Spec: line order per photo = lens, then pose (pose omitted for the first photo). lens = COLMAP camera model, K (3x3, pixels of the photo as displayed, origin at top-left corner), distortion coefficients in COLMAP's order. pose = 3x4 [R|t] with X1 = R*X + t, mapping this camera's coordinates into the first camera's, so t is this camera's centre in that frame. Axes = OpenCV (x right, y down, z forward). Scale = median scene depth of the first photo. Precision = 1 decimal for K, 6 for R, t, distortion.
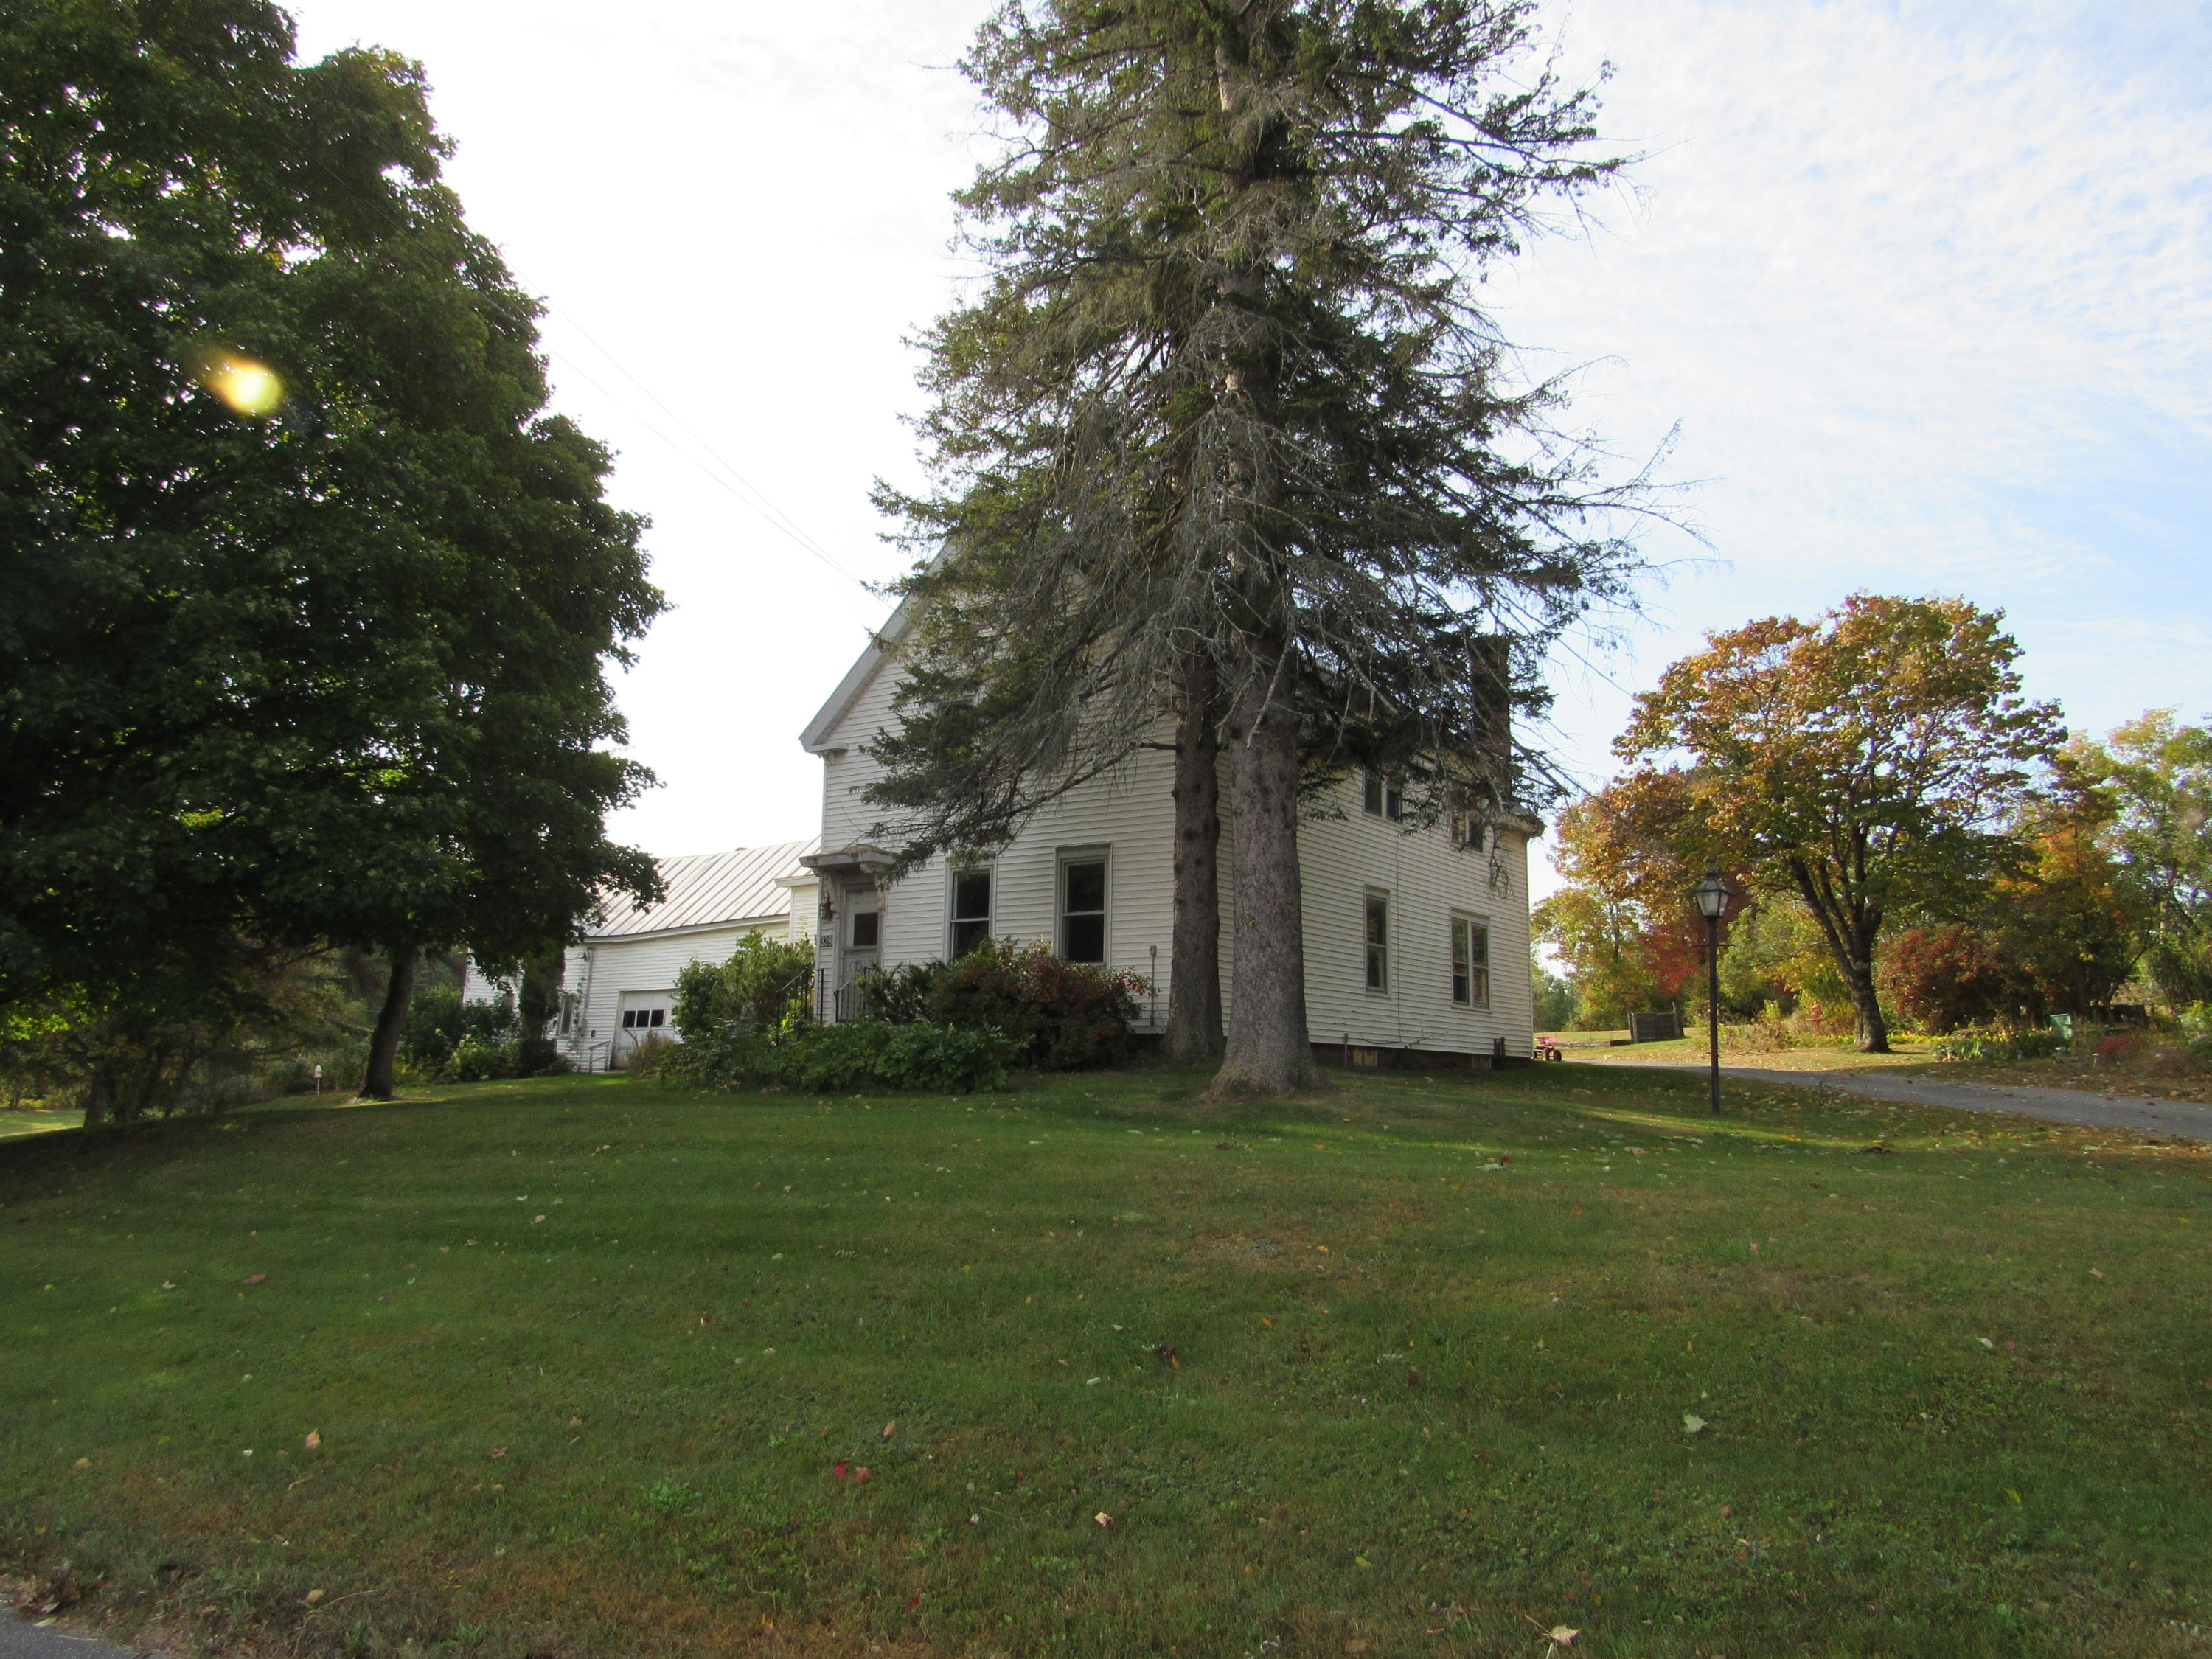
lens RADIAL K [[1574.7, 0, 1039.1], [0, 1574.7, 784.2], [0, 0, 1]] dist [-0.002766, 0.000935]
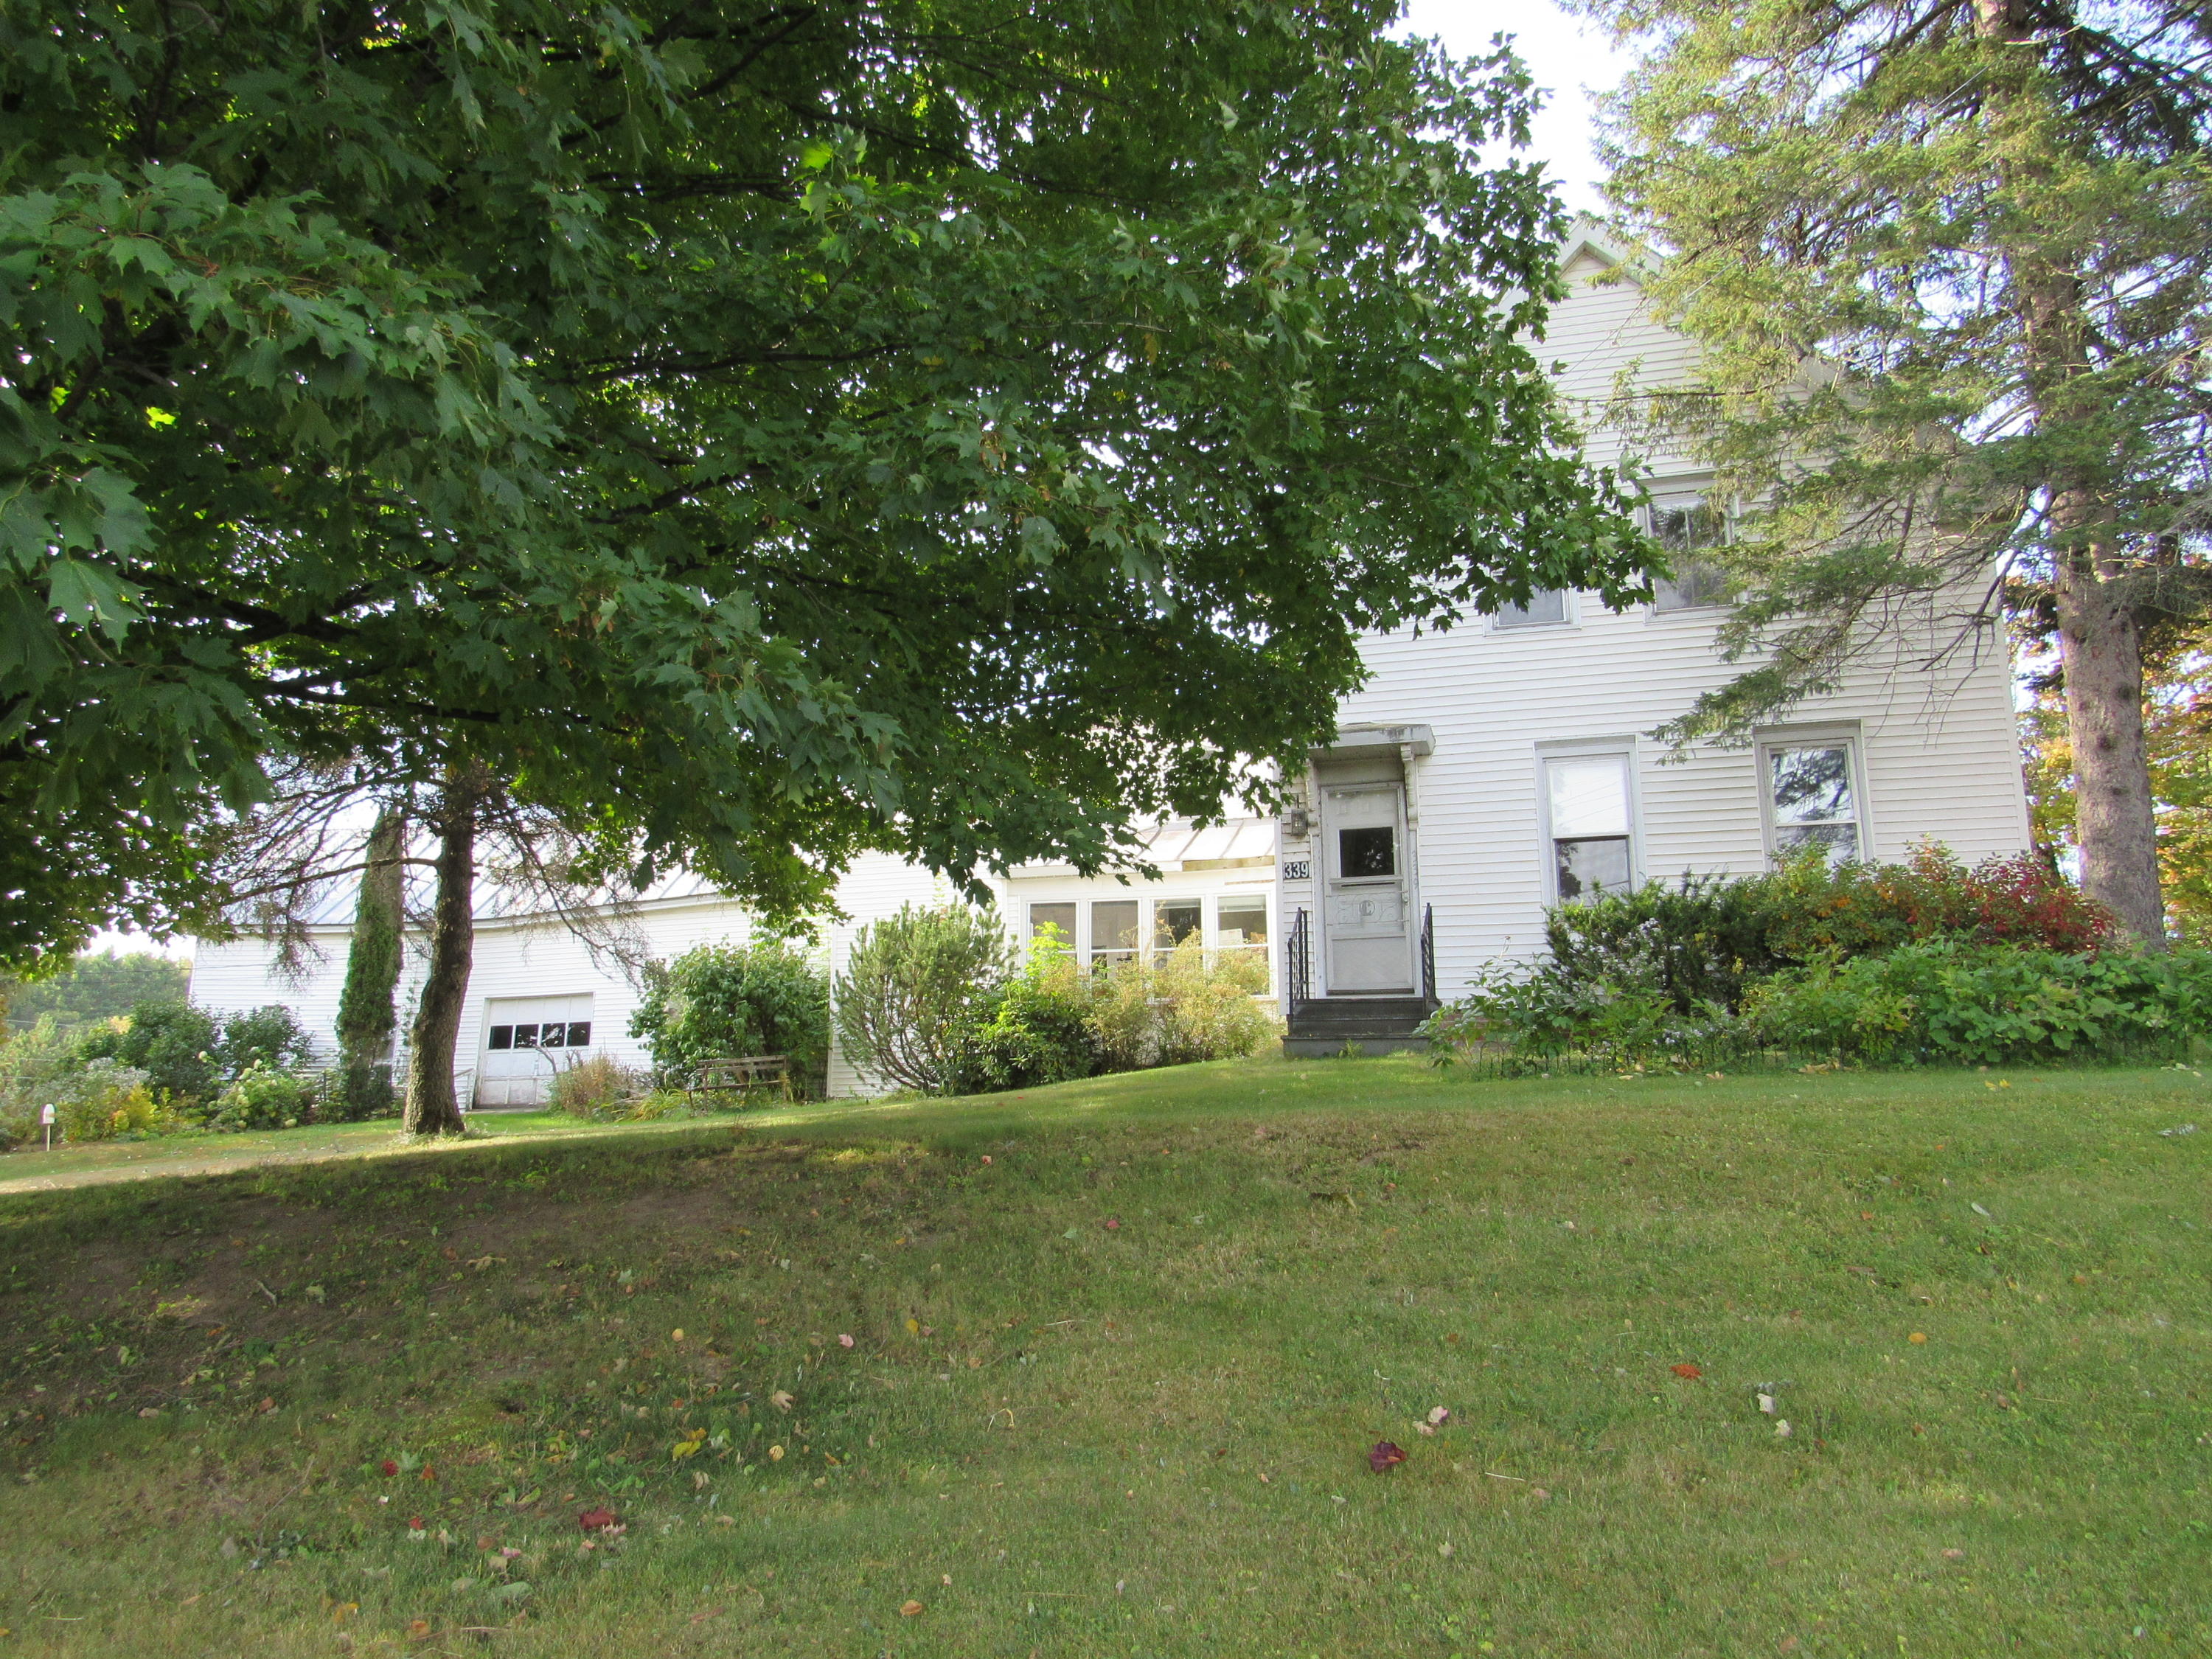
lens RADIAL K [[1574.7, 0, 1039.1], [0, 1574.7, 784.2], [0, 0, 1]] dist [-0.002766, 0.000935]
pose [[0.945106, 0.050614, 0.322819, -0.302308], [-0.038303, 0.998280, -0.044380, 0.065727], [-0.324510, 0.029579, 0.945420, 0.283603]]
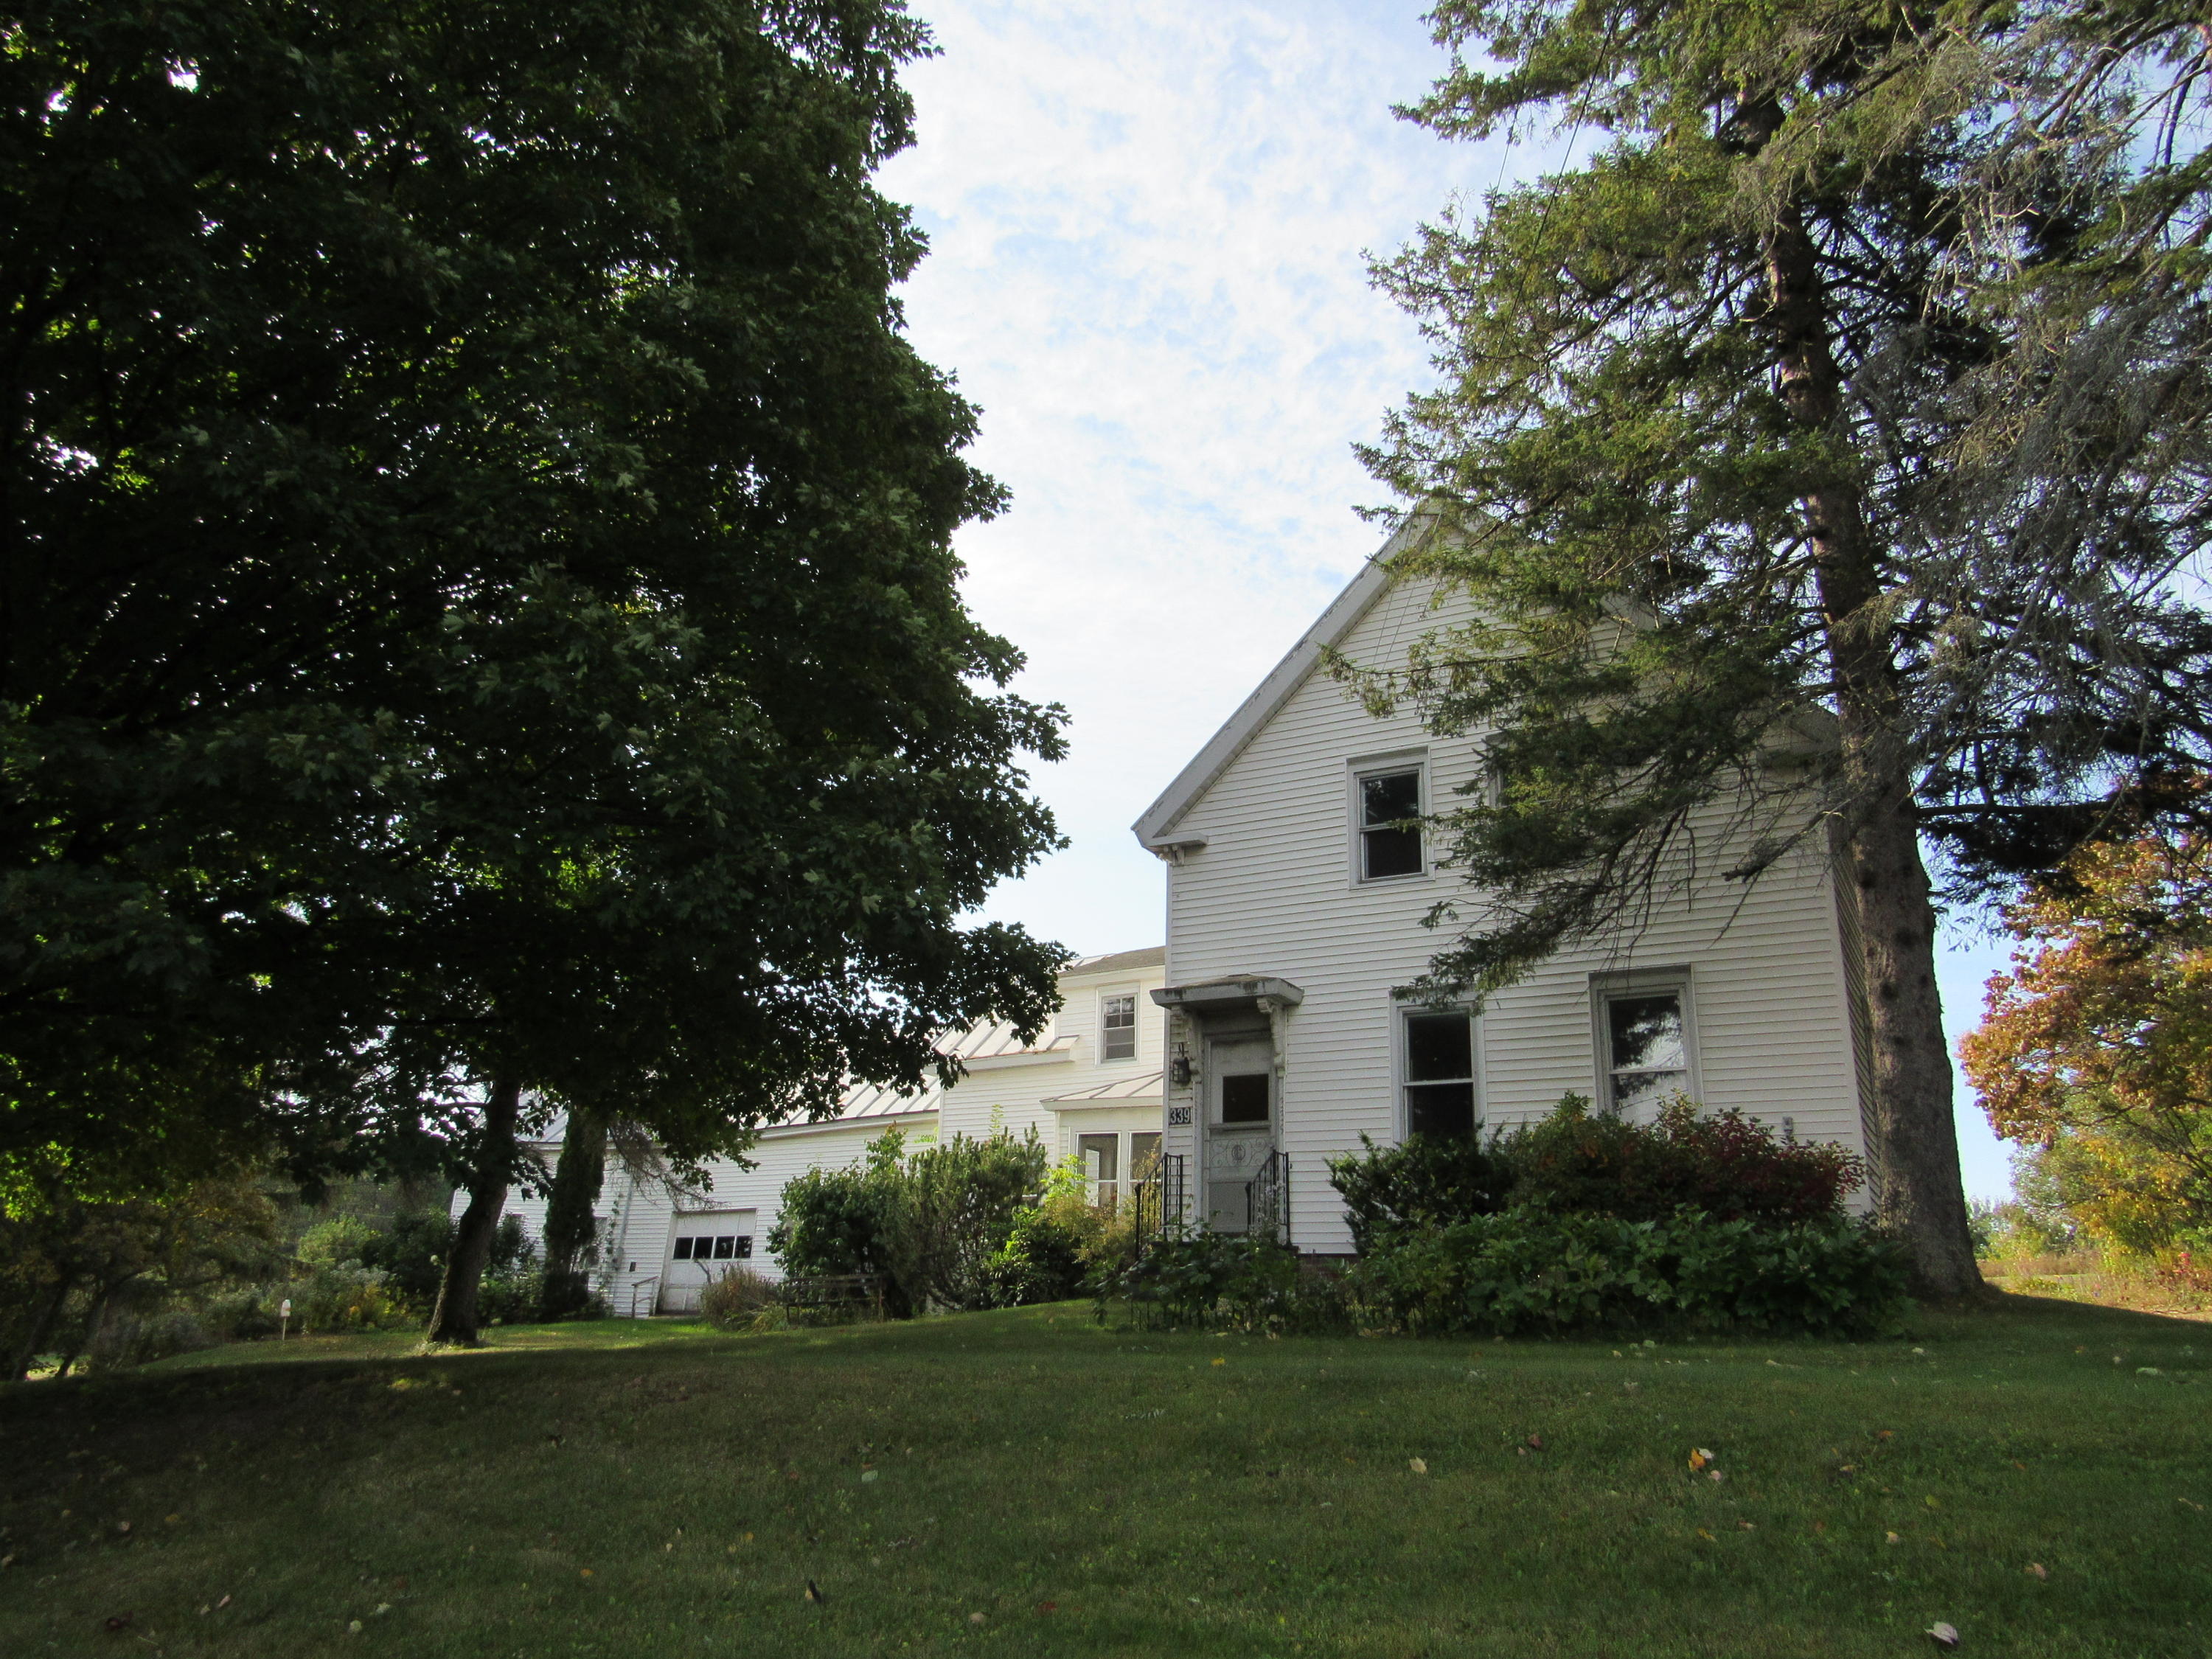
lens RADIAL K [[1556.8, 0, 1106.0], [0, 1556.8, 829.5], [0, 0, 1]] dist [-0.035731, 0.004777]
pose [[0.992714, 0.044479, 0.111987, -0.168481], [-0.029154, 0.990424, -0.134946, 0.046288], [-0.116917, 0.130698, 0.984504, 0.215039]]
